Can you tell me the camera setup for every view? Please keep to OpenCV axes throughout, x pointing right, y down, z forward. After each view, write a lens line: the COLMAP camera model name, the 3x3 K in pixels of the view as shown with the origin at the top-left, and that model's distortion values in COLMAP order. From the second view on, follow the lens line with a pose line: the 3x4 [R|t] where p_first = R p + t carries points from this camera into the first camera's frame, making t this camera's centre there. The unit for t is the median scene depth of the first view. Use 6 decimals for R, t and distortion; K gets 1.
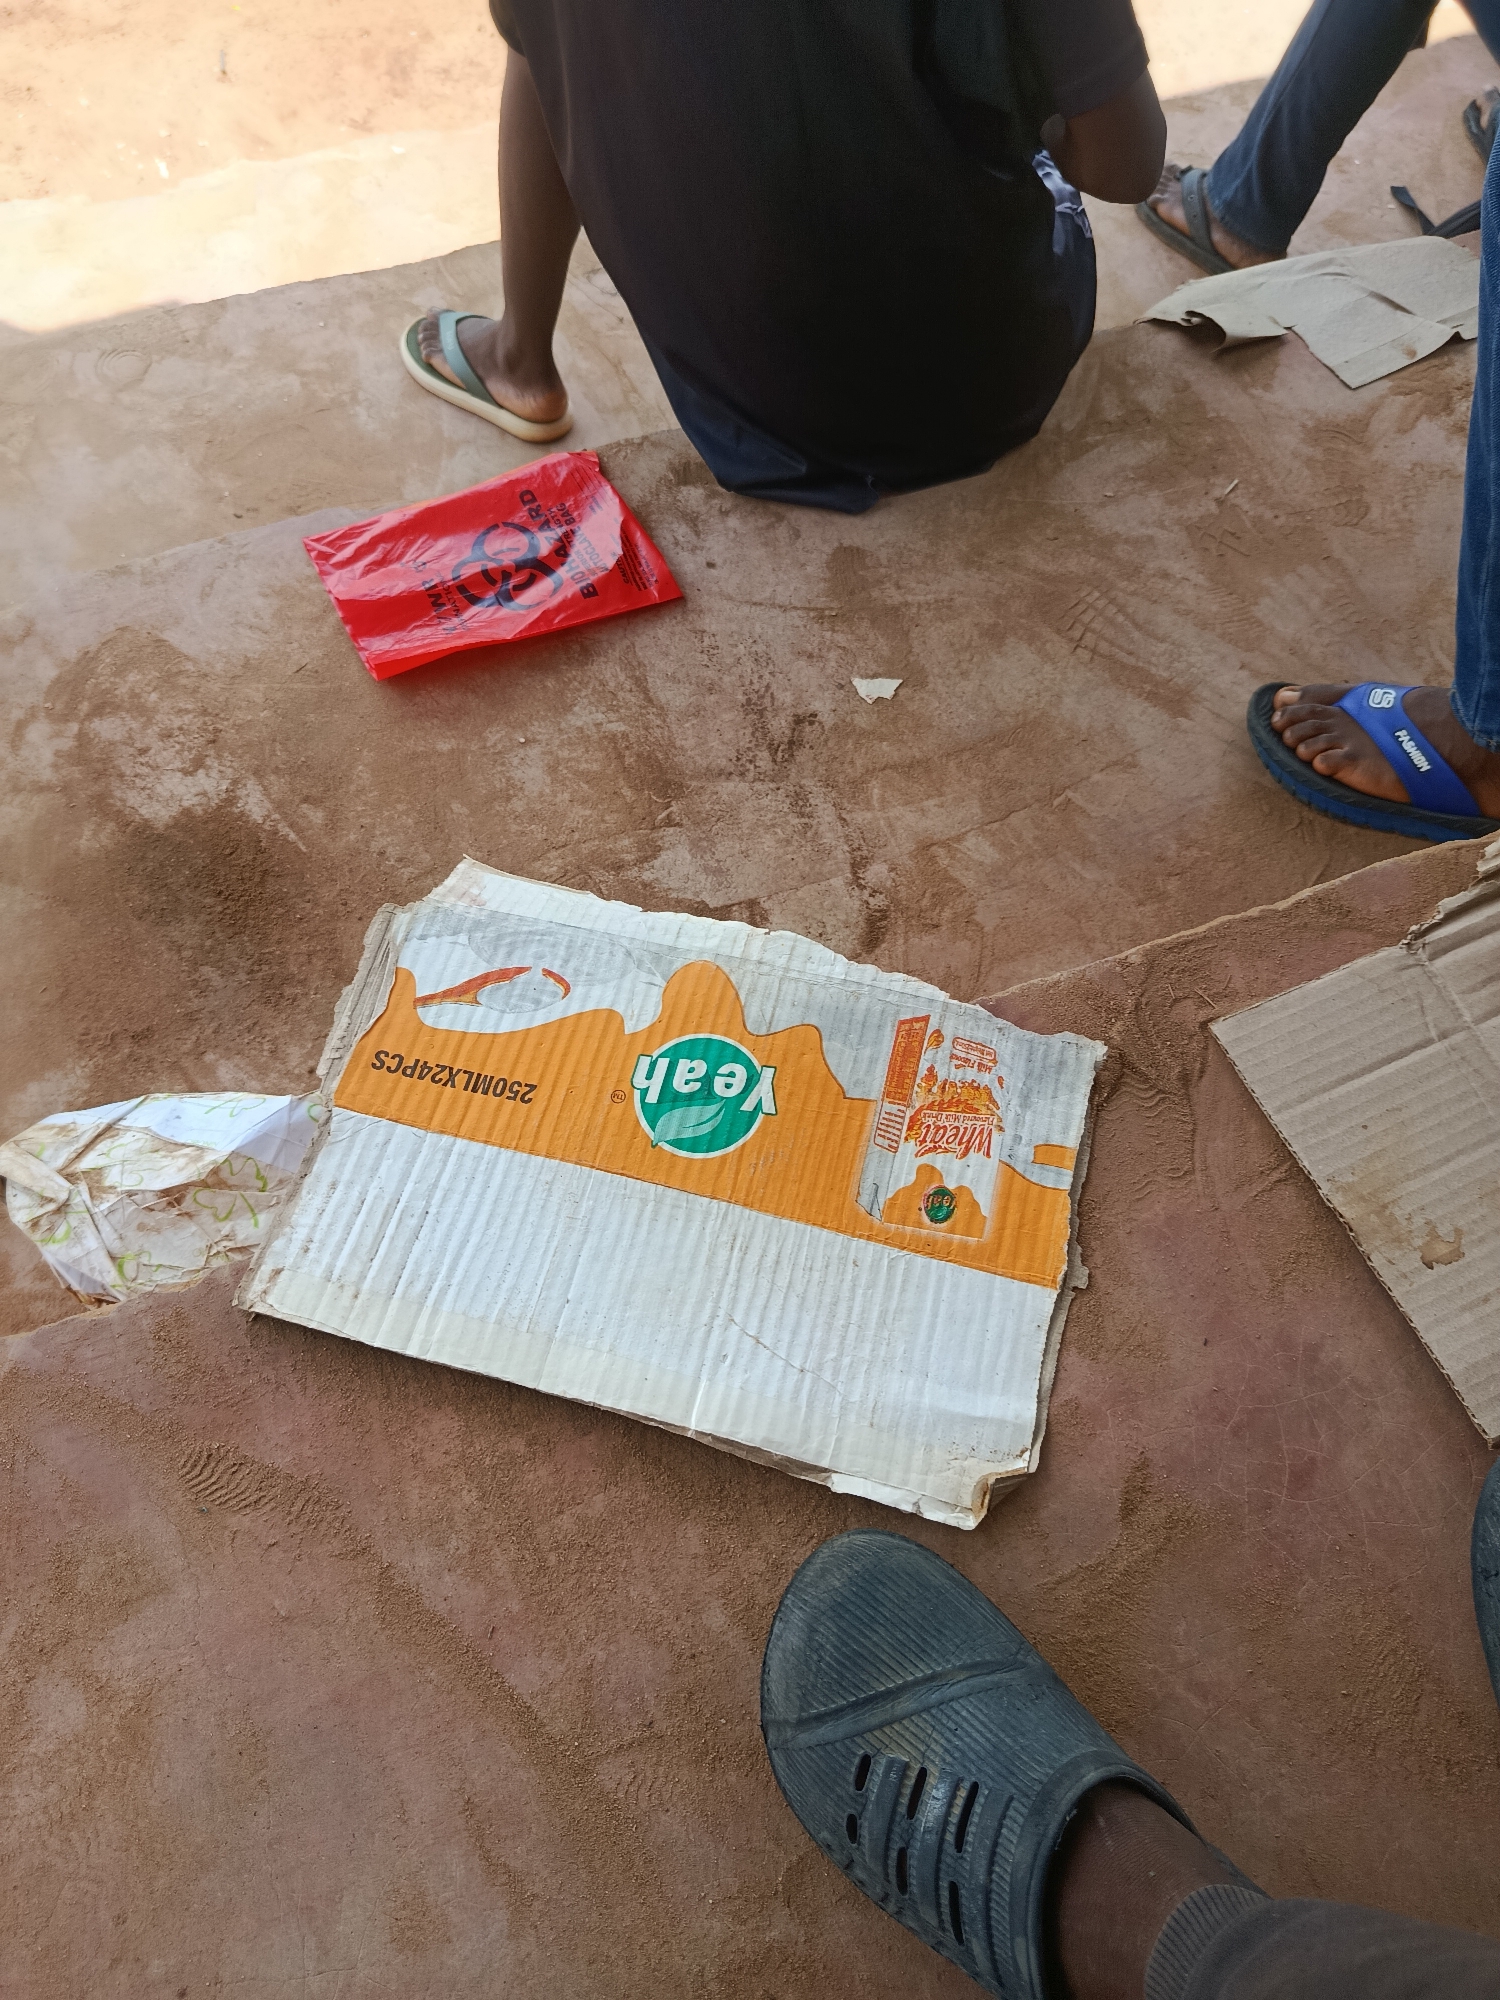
lens RADIAL K [[1418.8, 0, 766.6], [0, 1418.8, 995.6], [0, 0, 1]] dist [0.006674, 0.001064]
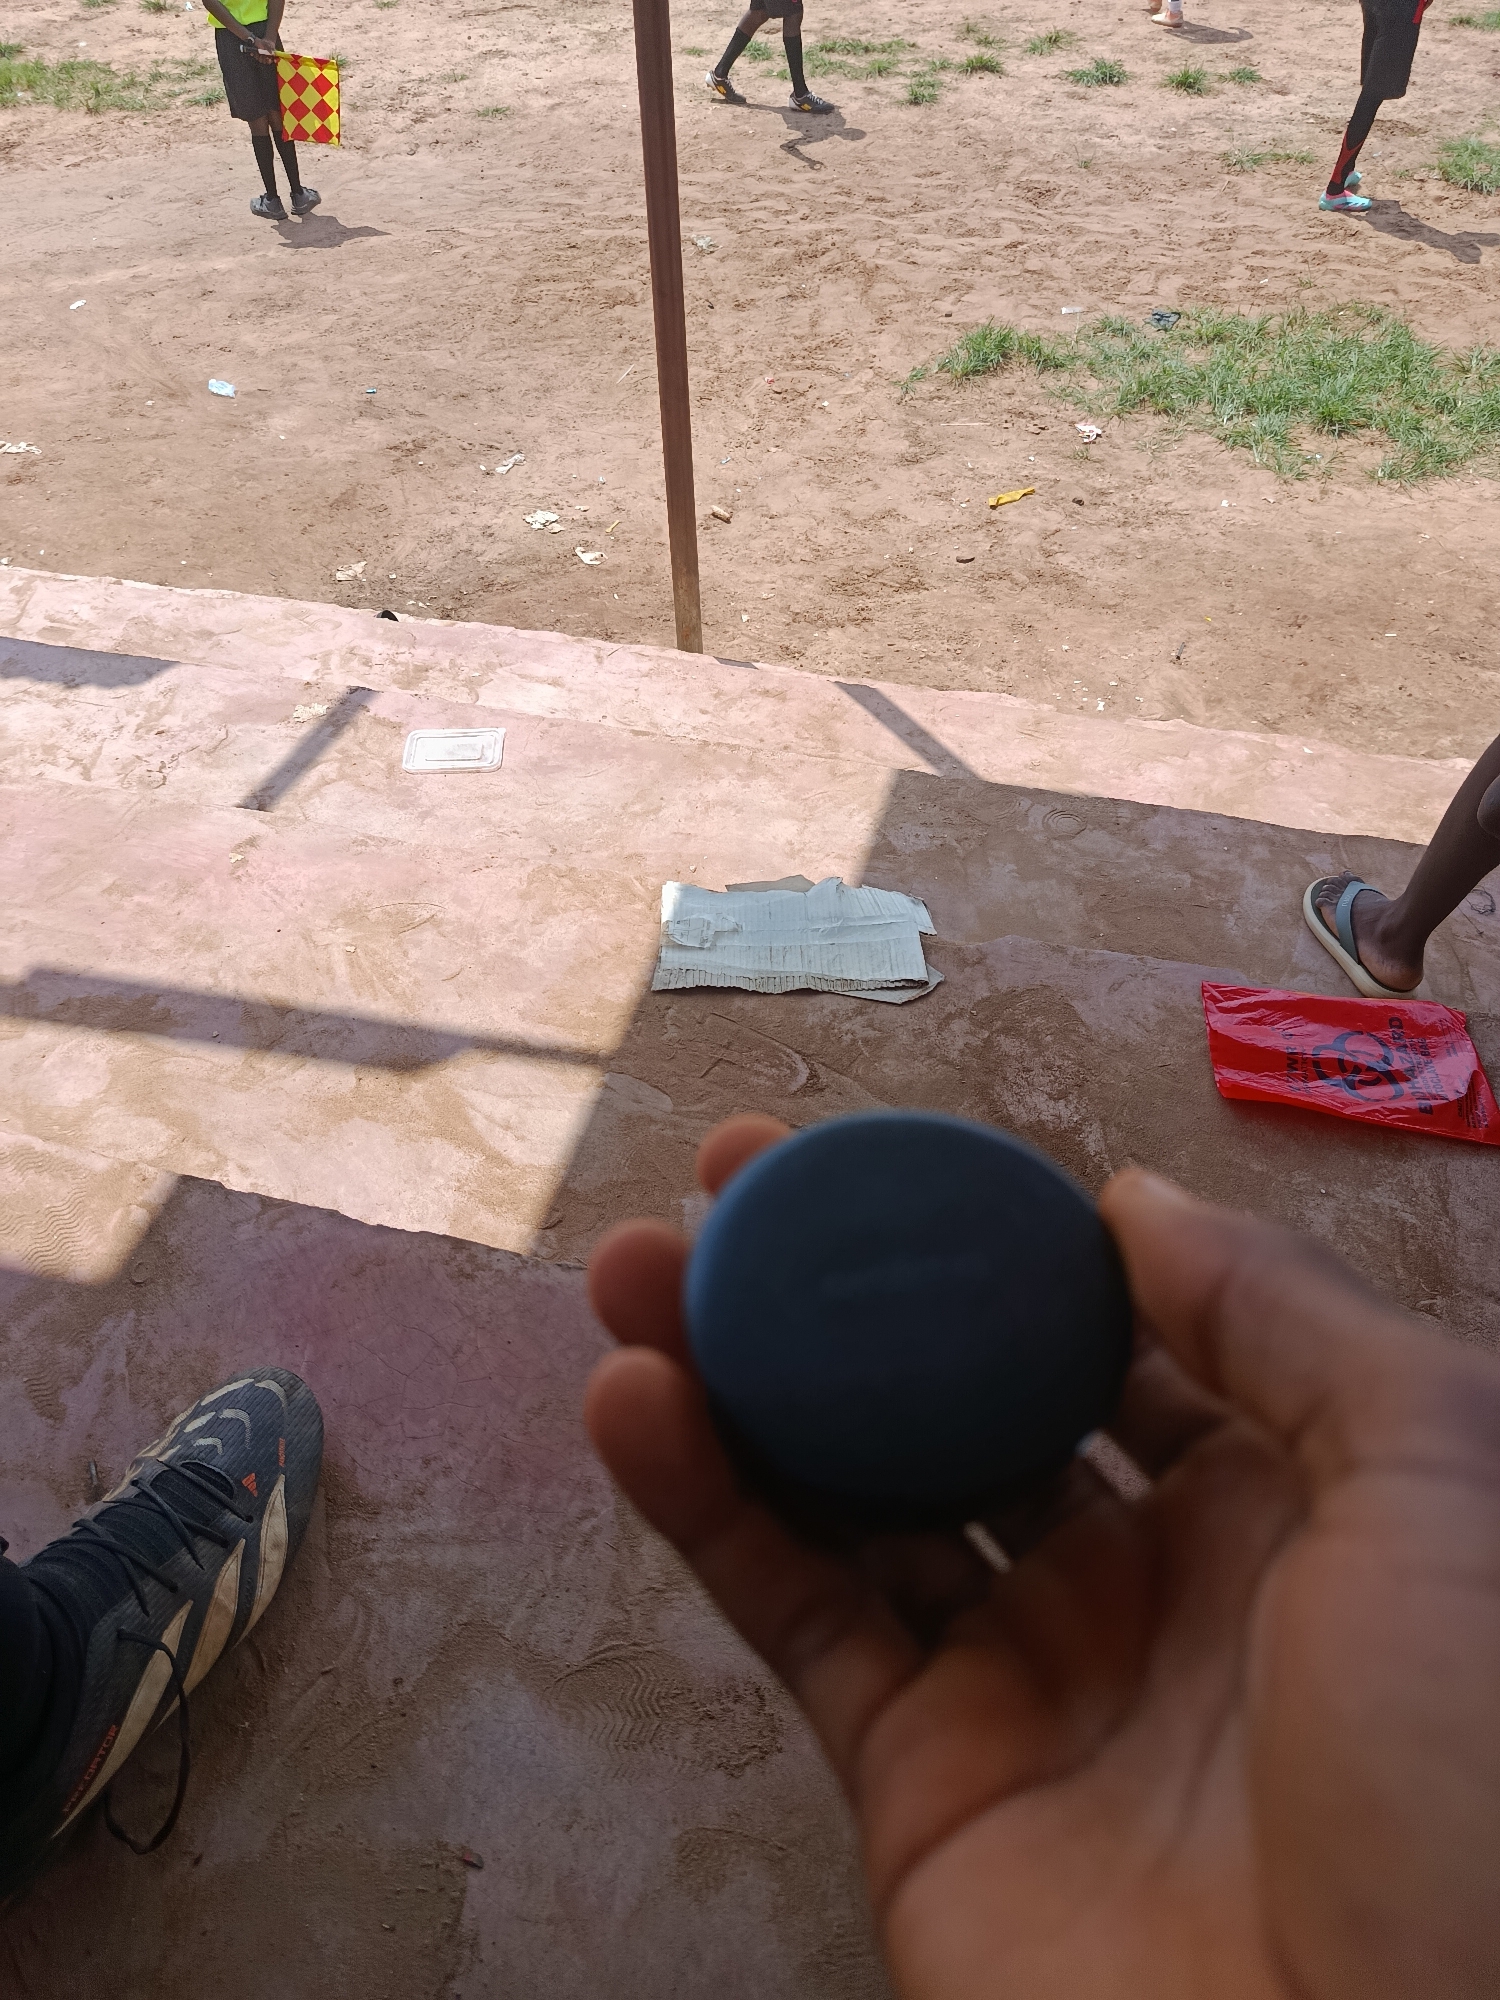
lens RADIAL K [[1418.8, 0, 755.5], [0, 1418.8, 1003.2], [0, 0, 1]] dist [0.006674, 0.001064]
pose [[0.813302, 0.382393, -0.438537, -0.091624], [-0.506992, 0.835555, -0.211675, 0.165843], [0.285479, 0.394491, 0.873429, -0.209168]]
